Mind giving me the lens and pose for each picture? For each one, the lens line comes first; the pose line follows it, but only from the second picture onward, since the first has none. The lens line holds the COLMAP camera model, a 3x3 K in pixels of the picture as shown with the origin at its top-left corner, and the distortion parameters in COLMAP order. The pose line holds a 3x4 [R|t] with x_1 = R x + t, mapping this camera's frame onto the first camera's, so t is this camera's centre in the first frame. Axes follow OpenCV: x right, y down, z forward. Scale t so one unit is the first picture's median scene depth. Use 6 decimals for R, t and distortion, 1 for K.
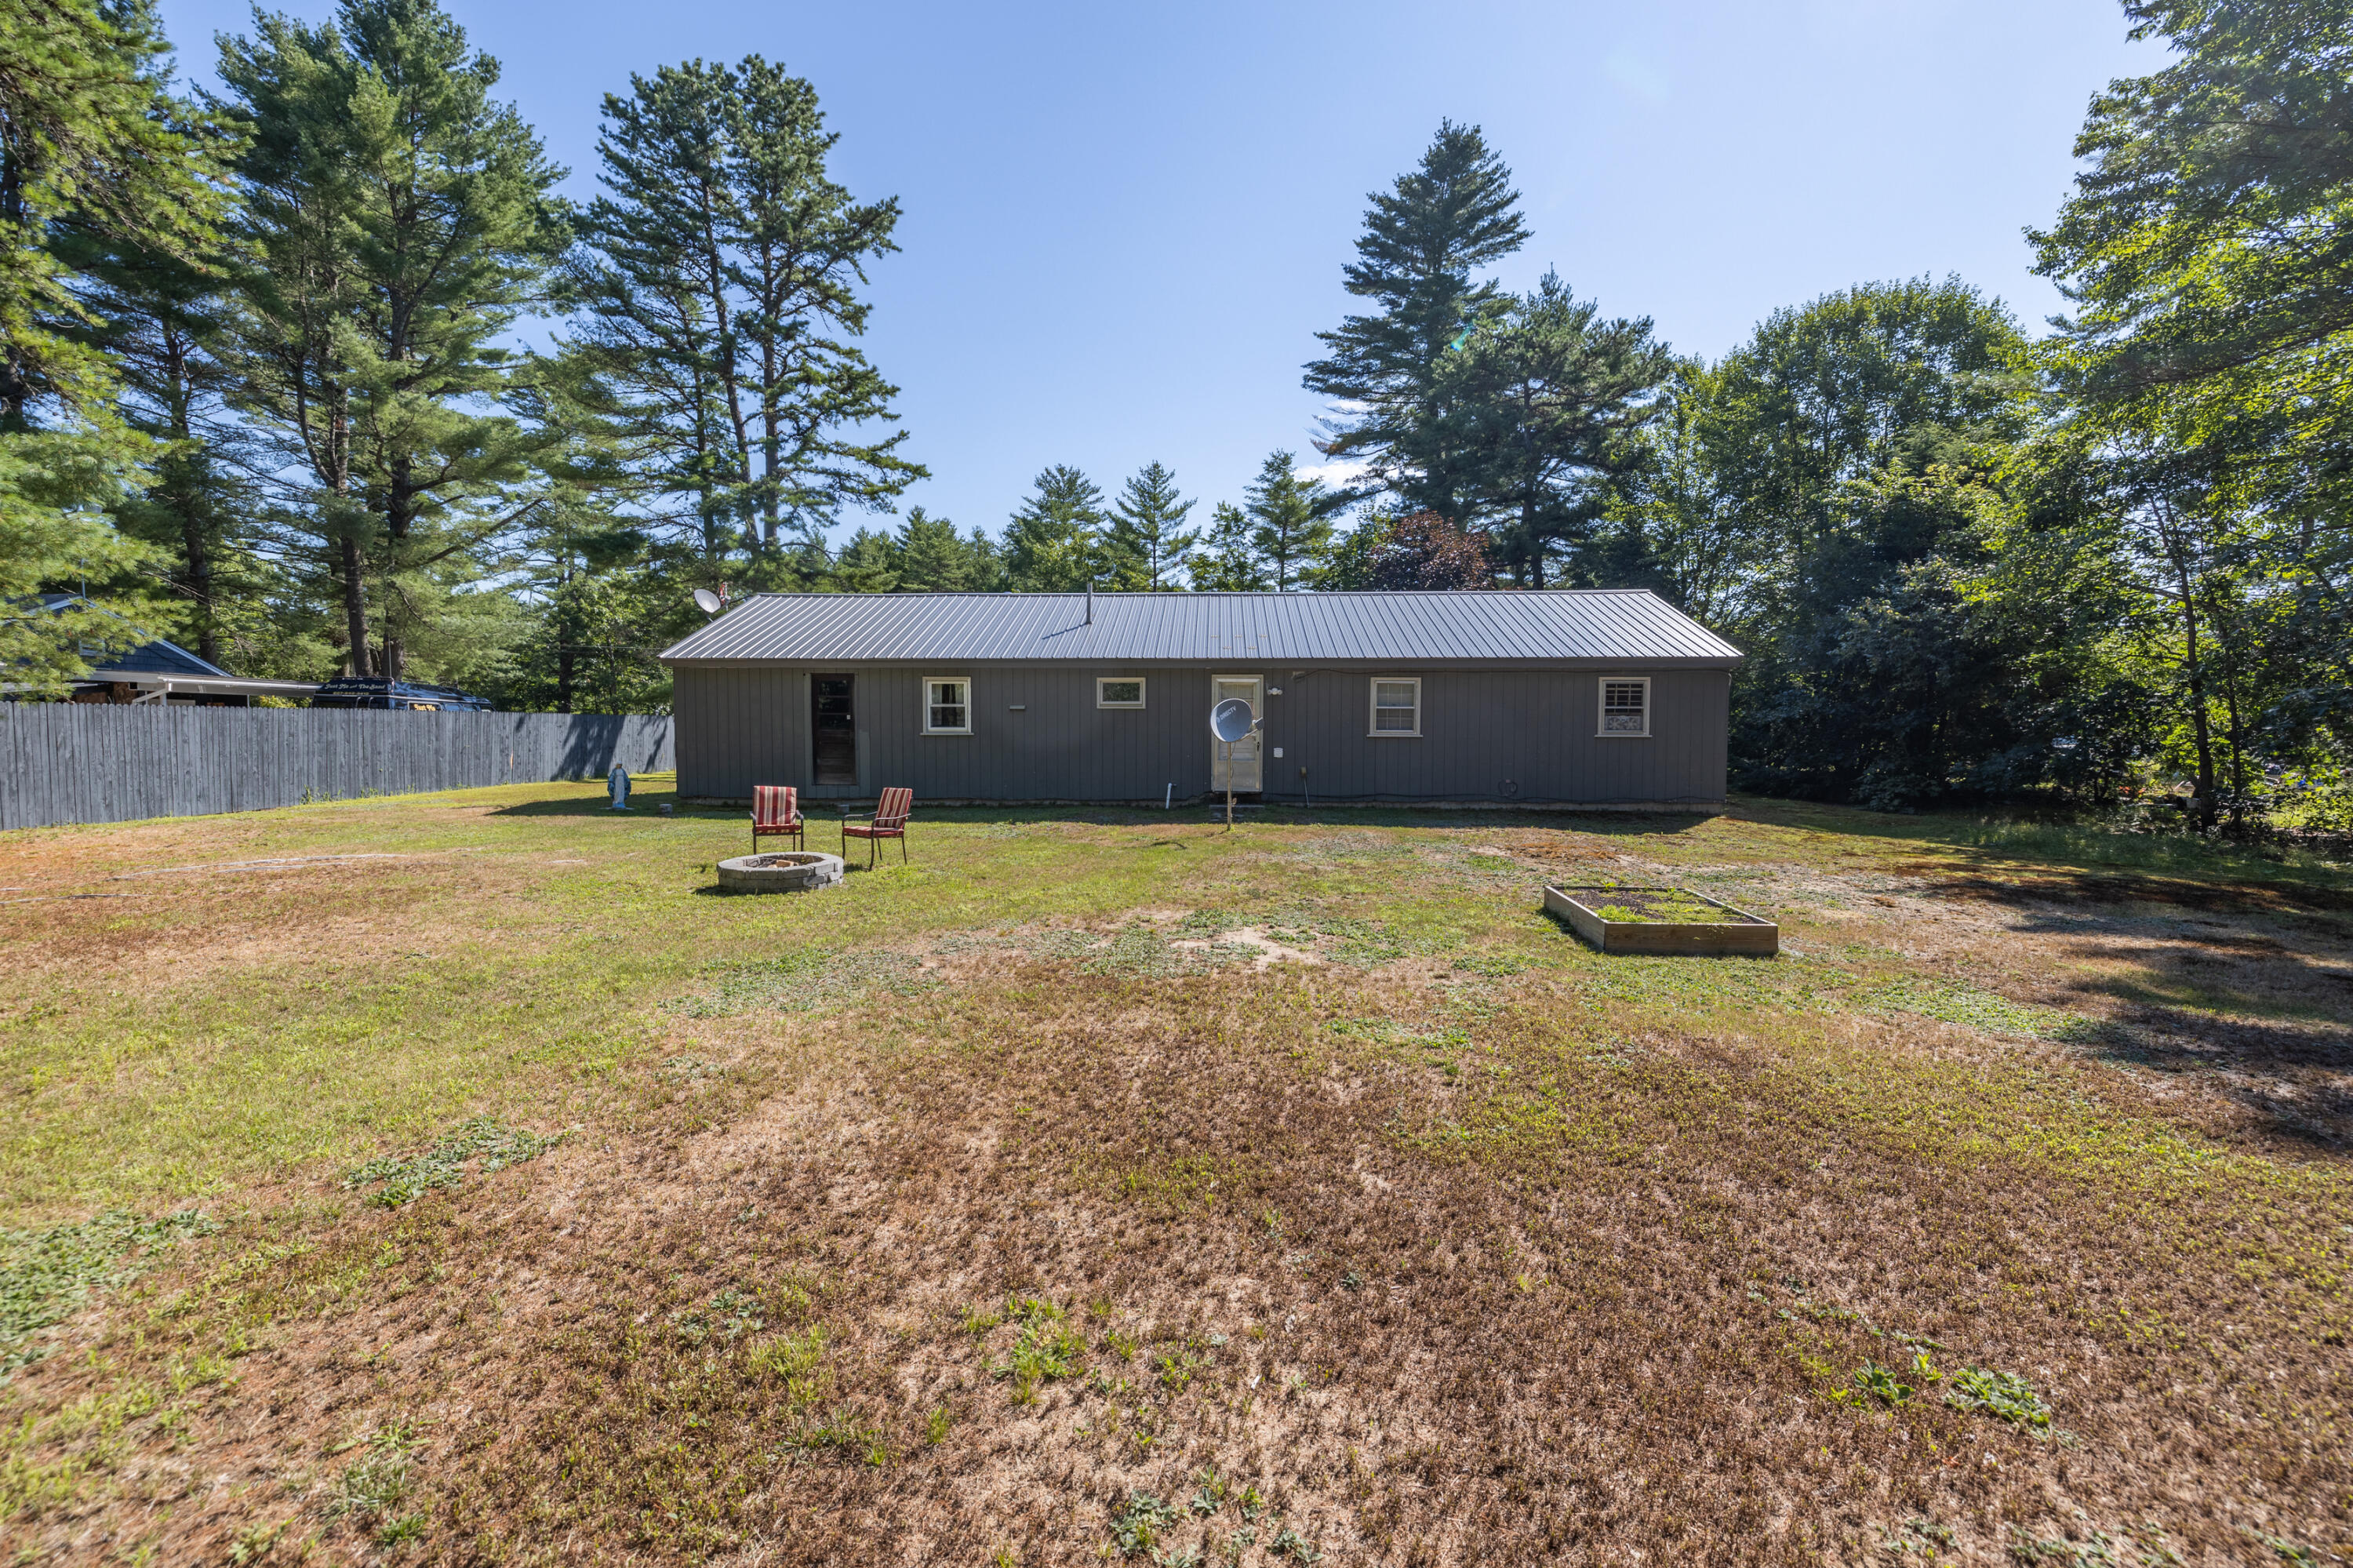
lens RADIAL K [[935.4, 0, 1186.7], [0, 935.4, 776.0], [0, 0, 1]] dist [0.001459, 0.000056]
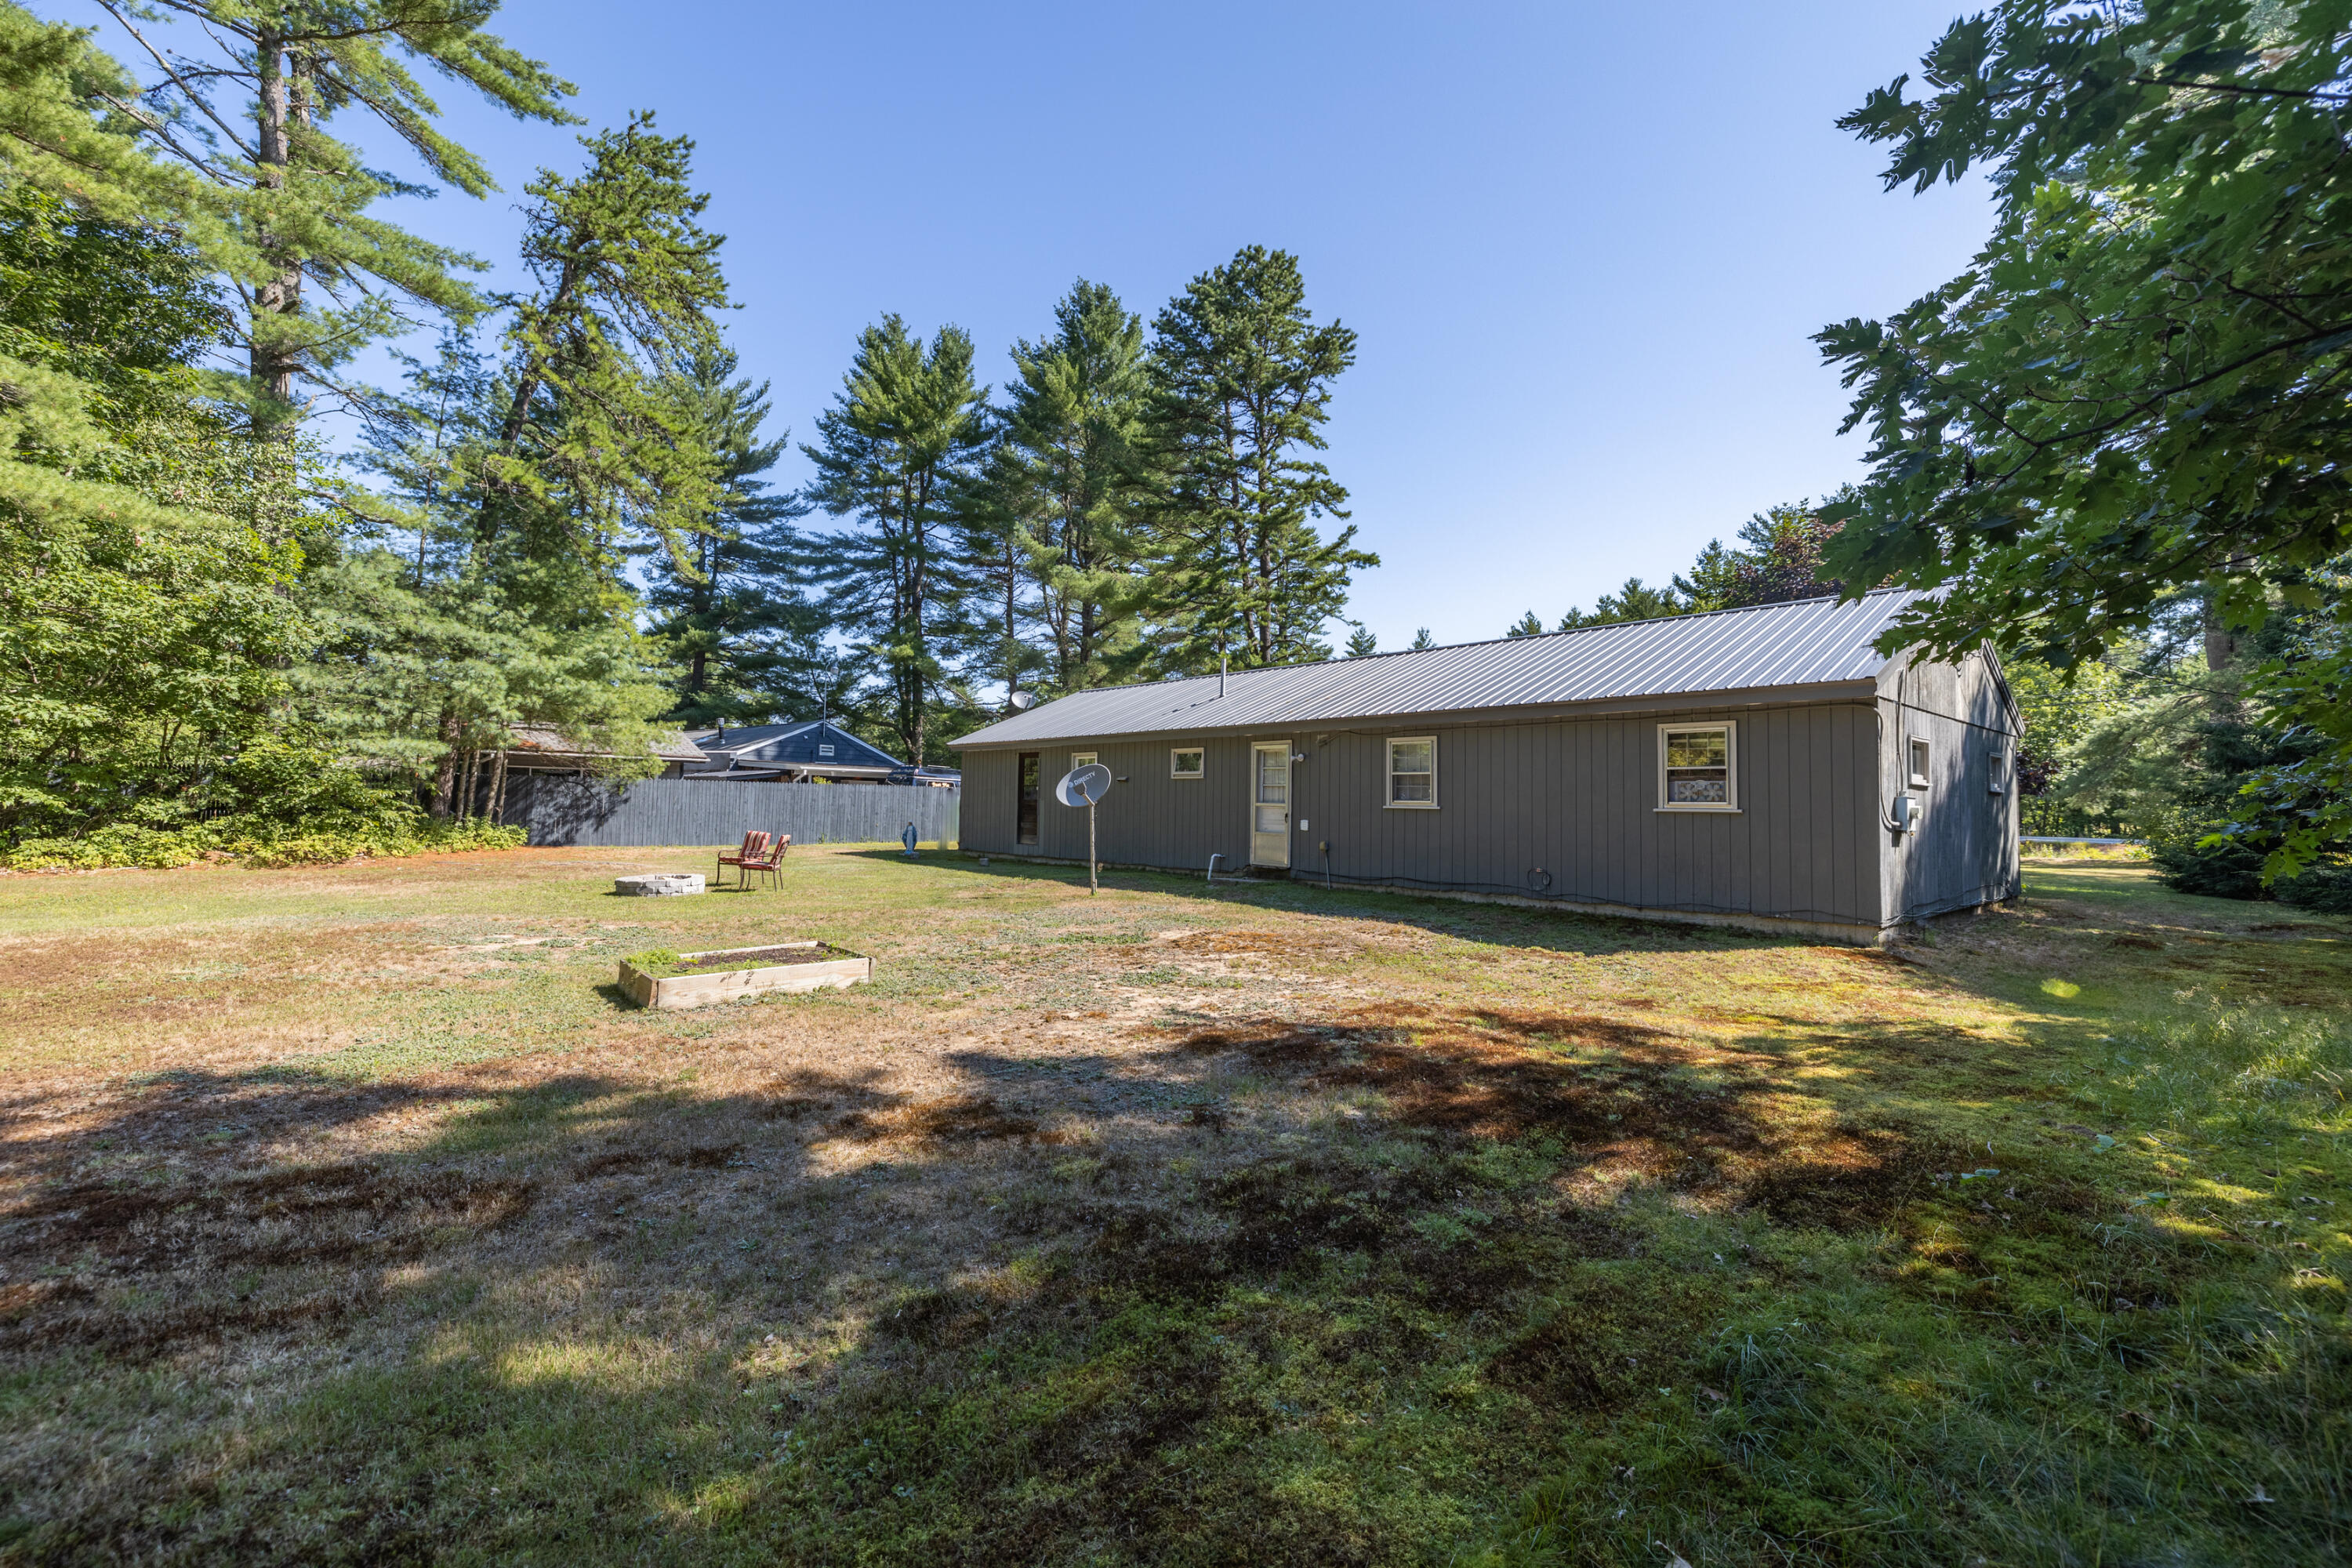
lens RADIAL K [[935.0, 0, 1186.2], [0, 935.0, 776.0], [0, 0, 1]] dist [0.001459, 0.000056]
pose [[0.732825, -0.014457, -0.680263, 0.349213], [-0.043292, 0.996758, -0.067820, -0.002829], [0.679038, 0.079150, 0.729823, 0.137620]]
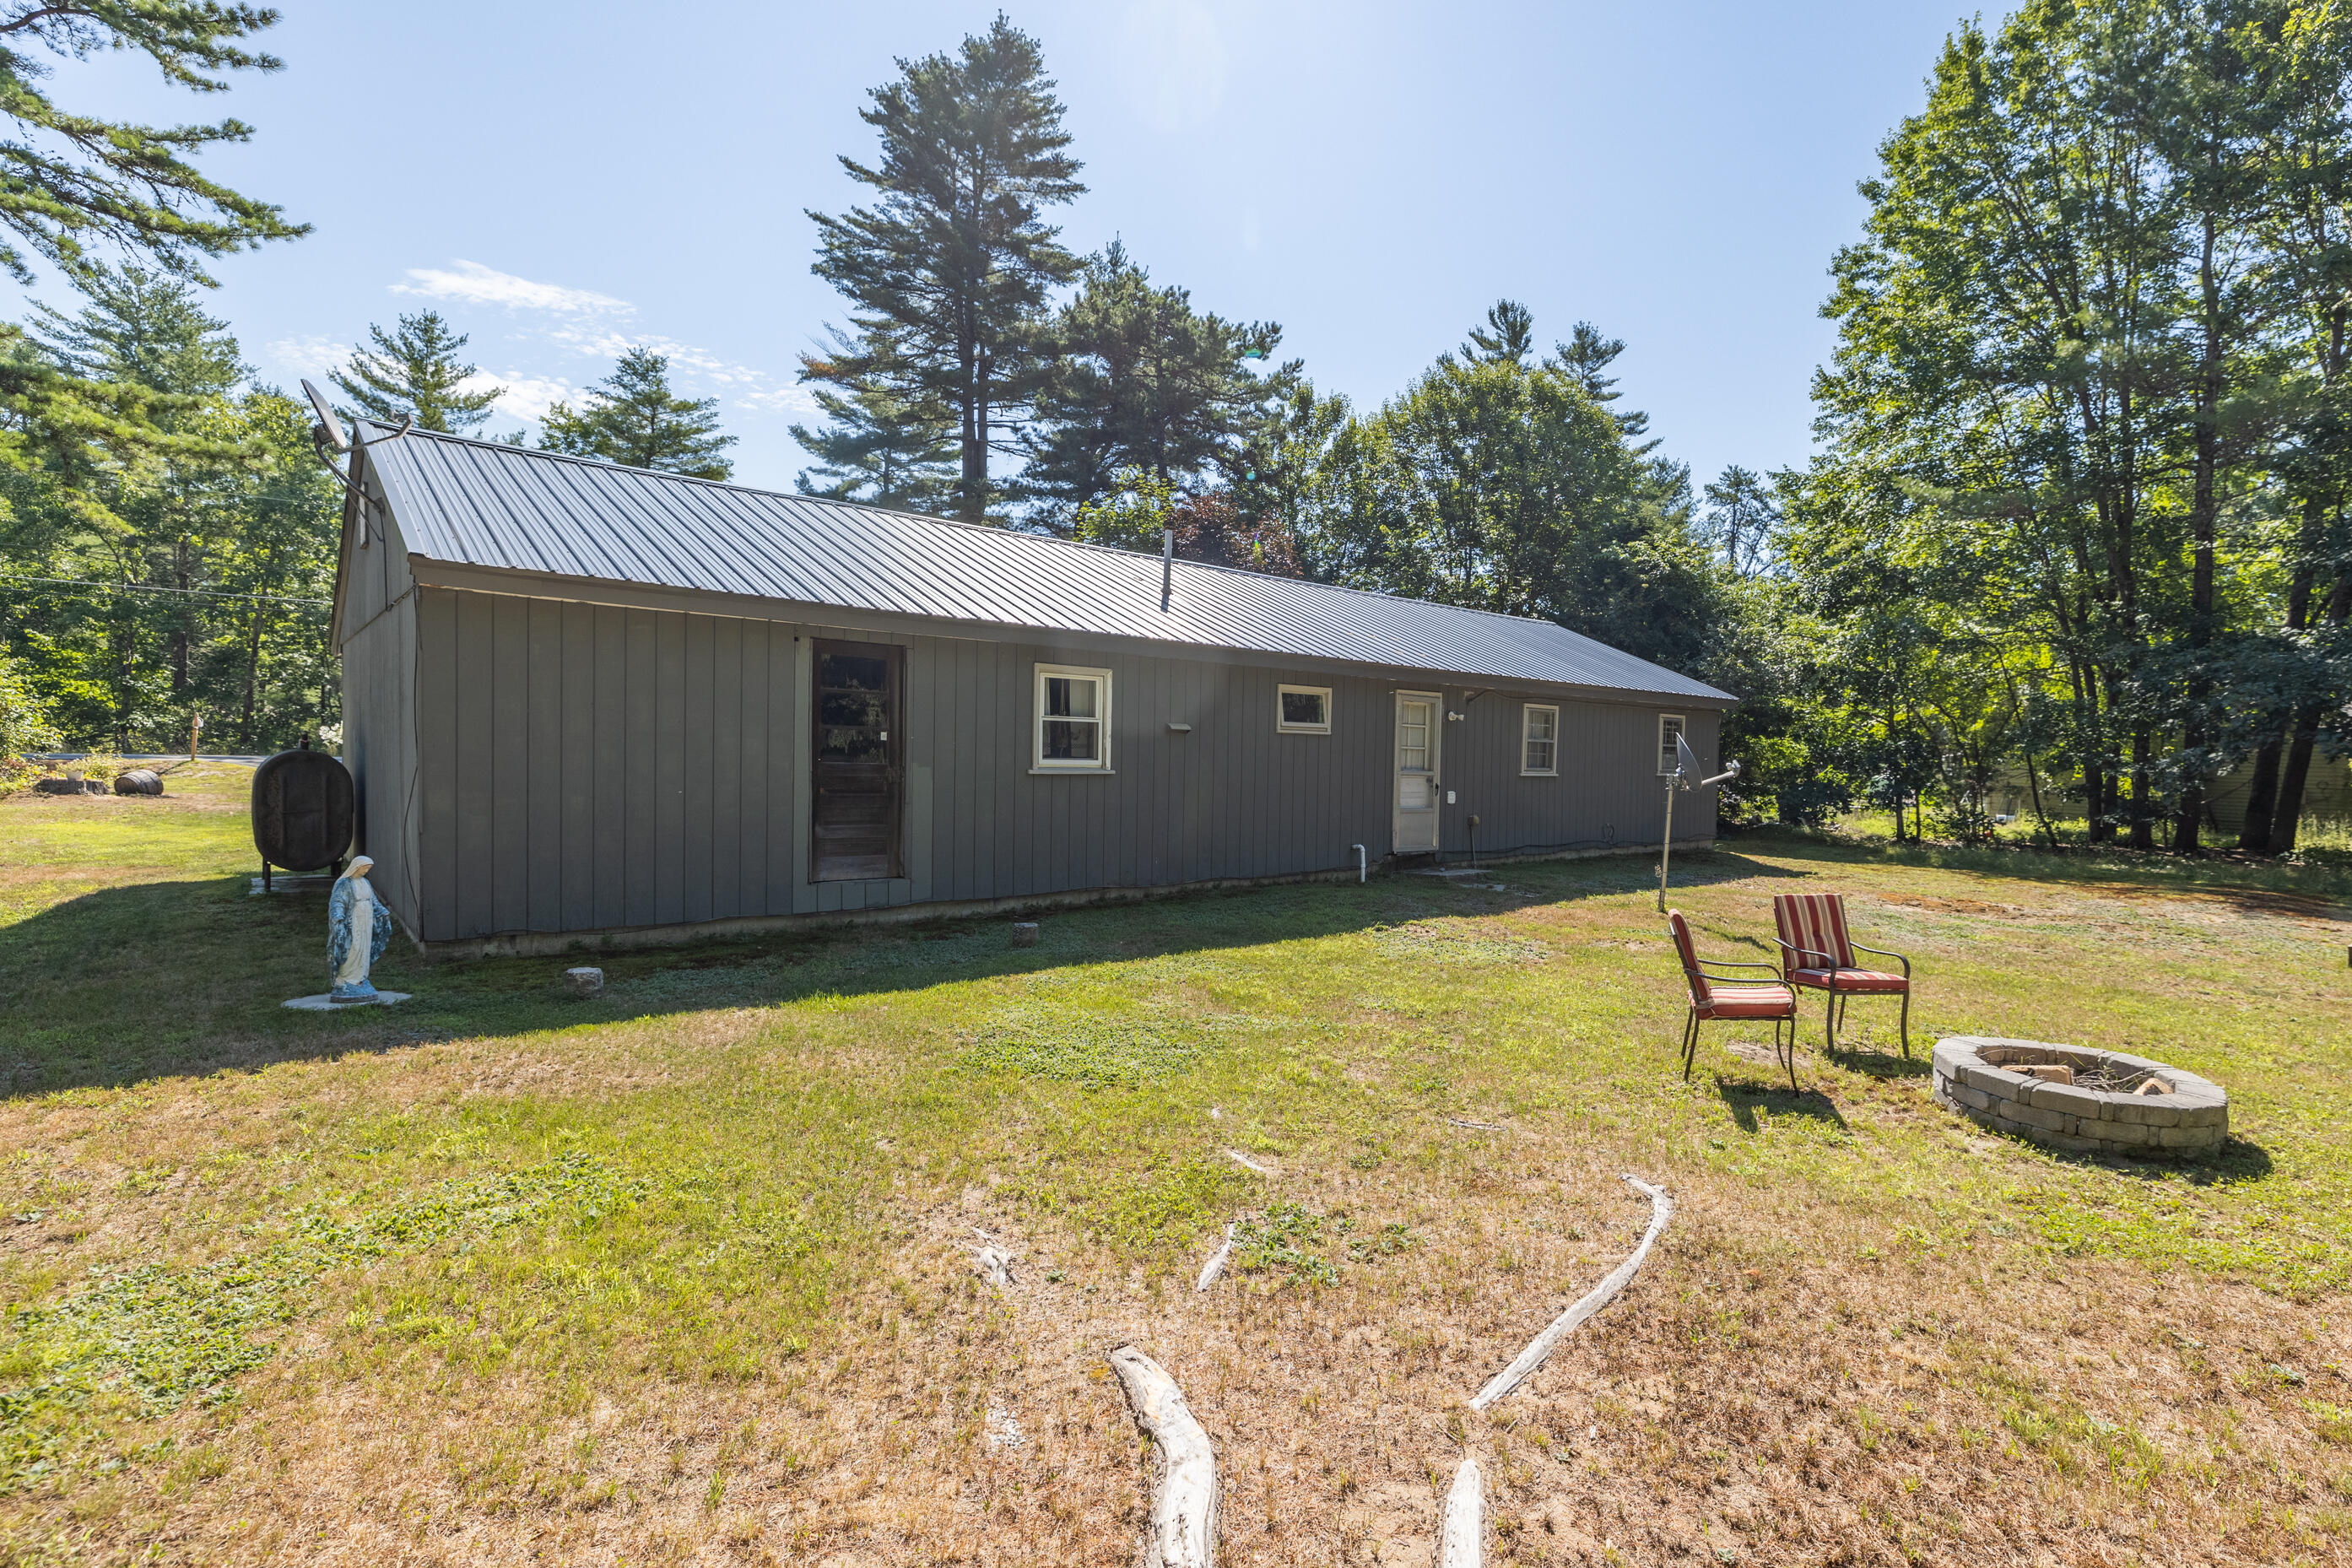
lens RADIAL K [[1070.6, 0, 1176.0], [0, 1070.6, 784.0], [0, 0, 1]] dist [0.000897, -0.000039]
pose [[0.727210, -0.008442, 0.686363, -0.359018], [0.013760, 0.999903, -0.002280, -0.020110], [-0.686277, 0.011103, 0.727255, 0.286627]]
